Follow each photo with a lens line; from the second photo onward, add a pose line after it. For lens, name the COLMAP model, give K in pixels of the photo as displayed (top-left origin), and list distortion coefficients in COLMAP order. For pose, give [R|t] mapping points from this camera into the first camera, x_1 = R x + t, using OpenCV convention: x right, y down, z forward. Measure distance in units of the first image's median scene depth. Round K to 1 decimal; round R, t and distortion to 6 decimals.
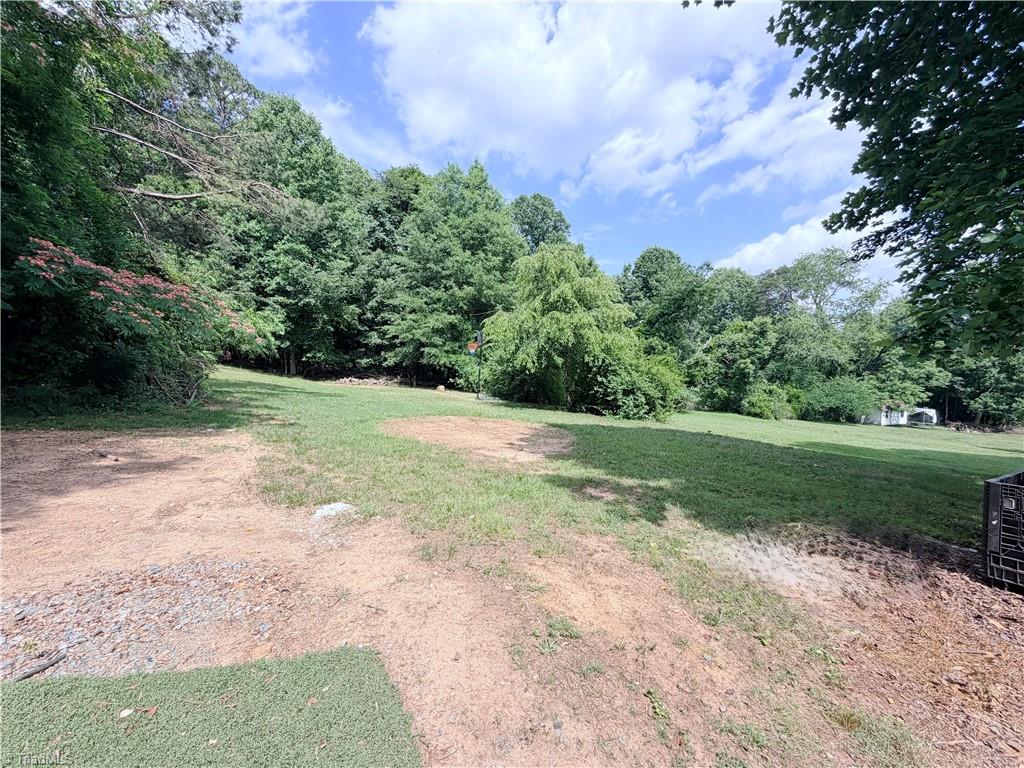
lens RADIAL K [[410.2, 0, 512.0], [0, 410.2, 387.4], [0, 0, 1]] dist [0.000029, -0.000214]
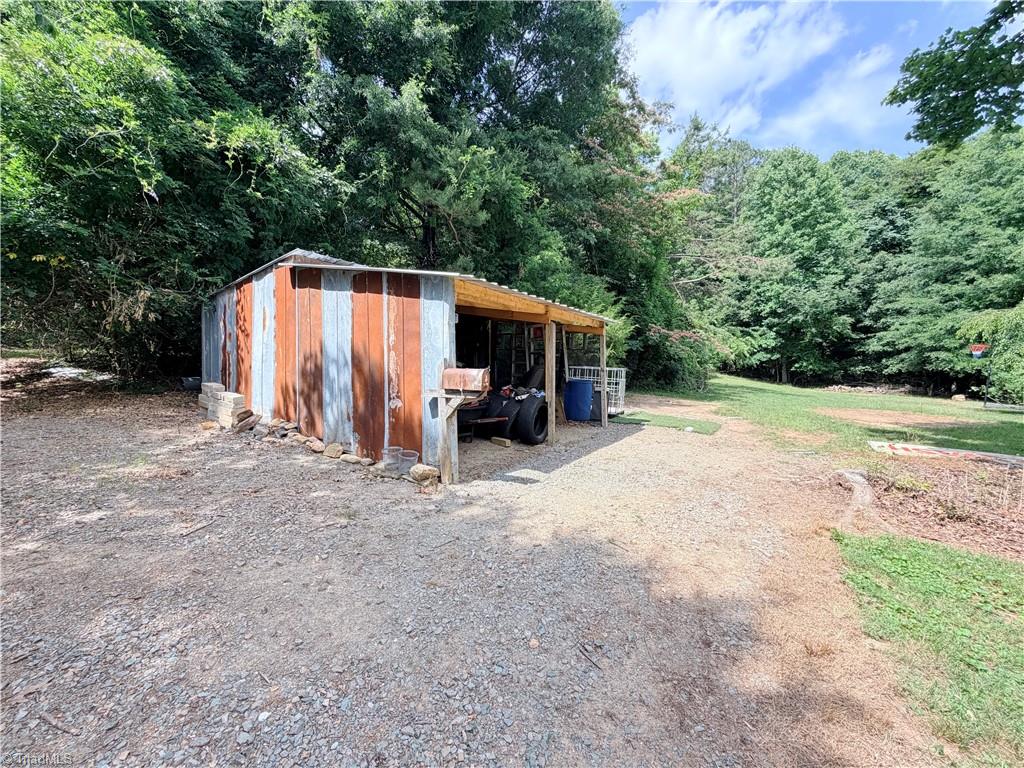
lens RADIAL K [[410.2, 0, 511.1], [0, 410.2, 384.5], [0, 0, 1]] dist [0.000029, -0.000214]
pose [[0.435442, 0.005005, -0.900203, 0.176889], [-0.039999, 0.999105, -0.013793, 0.021508], [0.899328, 0.042013, 0.435252, -0.199821]]
